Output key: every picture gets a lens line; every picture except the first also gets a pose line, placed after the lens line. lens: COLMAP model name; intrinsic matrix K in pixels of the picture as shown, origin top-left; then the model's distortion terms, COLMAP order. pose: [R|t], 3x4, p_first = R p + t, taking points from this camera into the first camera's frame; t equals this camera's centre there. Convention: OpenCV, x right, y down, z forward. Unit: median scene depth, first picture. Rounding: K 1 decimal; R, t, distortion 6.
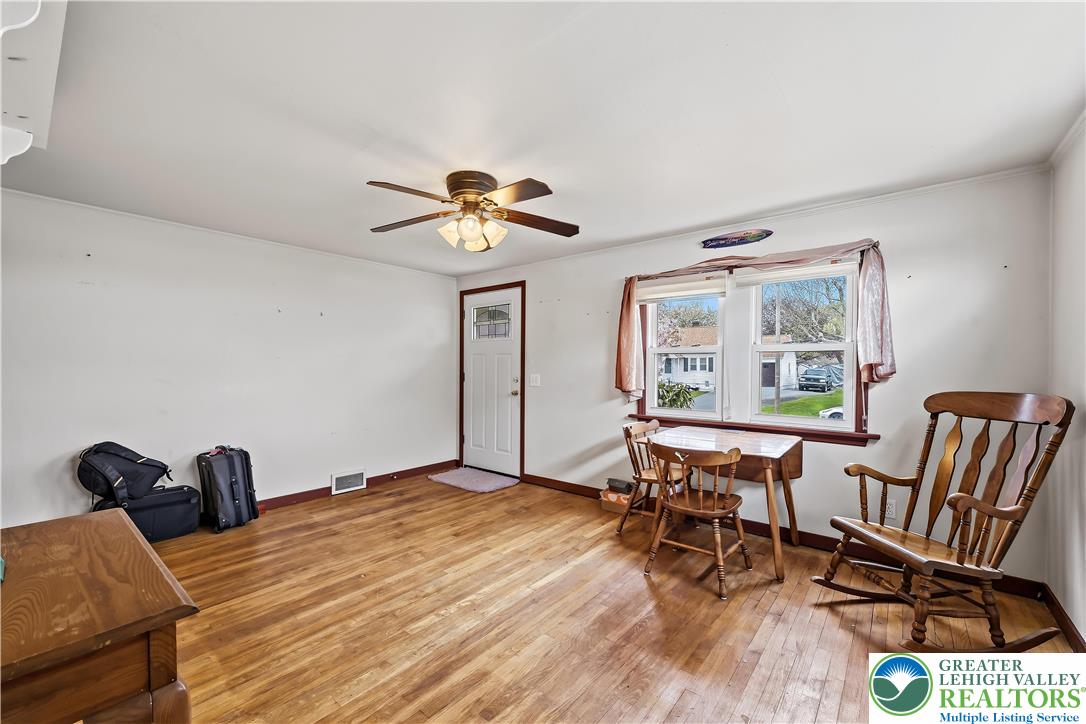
lens RADIAL K [[438.0, 0, 543.1], [0, 438.0, 368.5], [0, 0, 1]] dist [-0.000152, -0.000092]
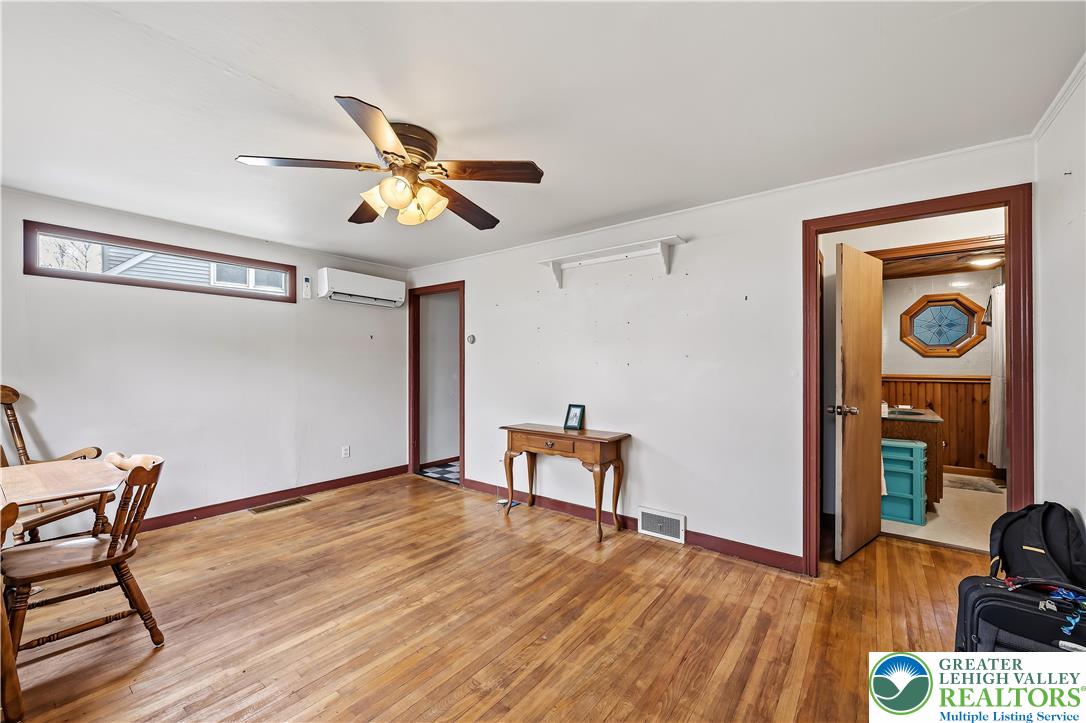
lens RADIAL K [[431.9, 0, 540.5], [0, 431.9, 365.2], [0, 0, 1]] dist [-0.001515, -0.000040]
pose [[-0.999655, -0.005968, -0.025581, -0.297053], [-0.005989, 0.999982, 0.000775, -0.003140], [0.025576, 0.000928, -0.999672, 1.364758]]
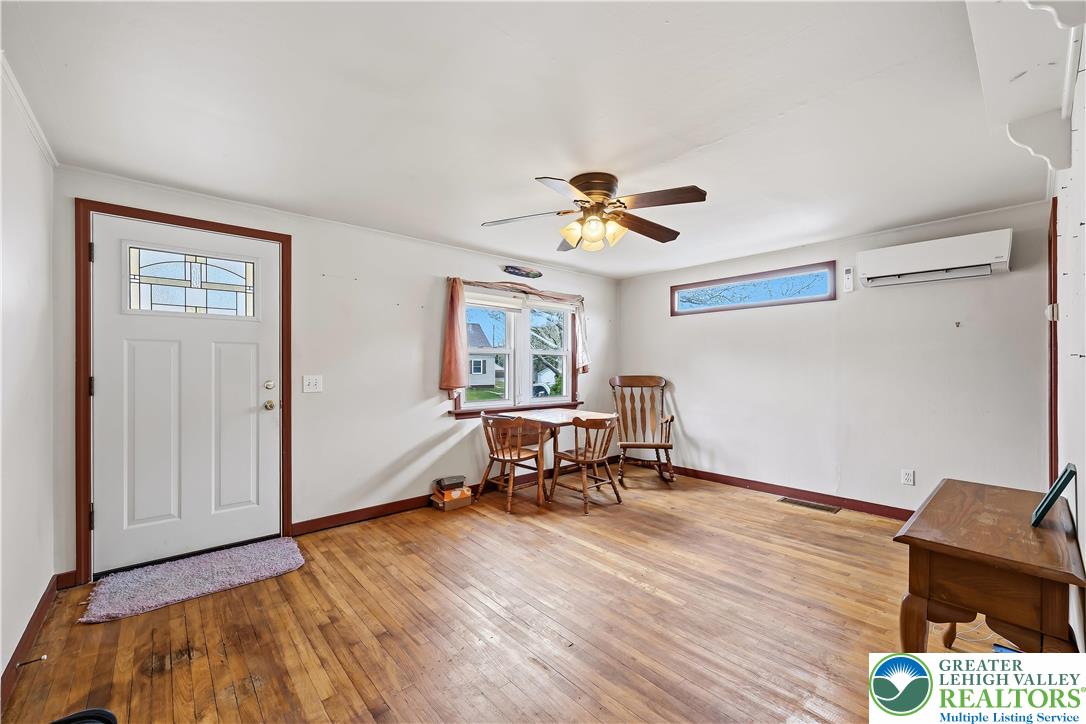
lens RADIAL K [[431.9, 0, 540.5], [0, 431.9, 365.7], [0, 0, 1]] dist [-0.001515, -0.000040]
pose [[0.161030, -0.001077, 0.986949, -0.886258], [0.003685, 0.999993, 0.000489, -0.001609], [-0.986943, 0.003558, 0.161033, 0.725101]]
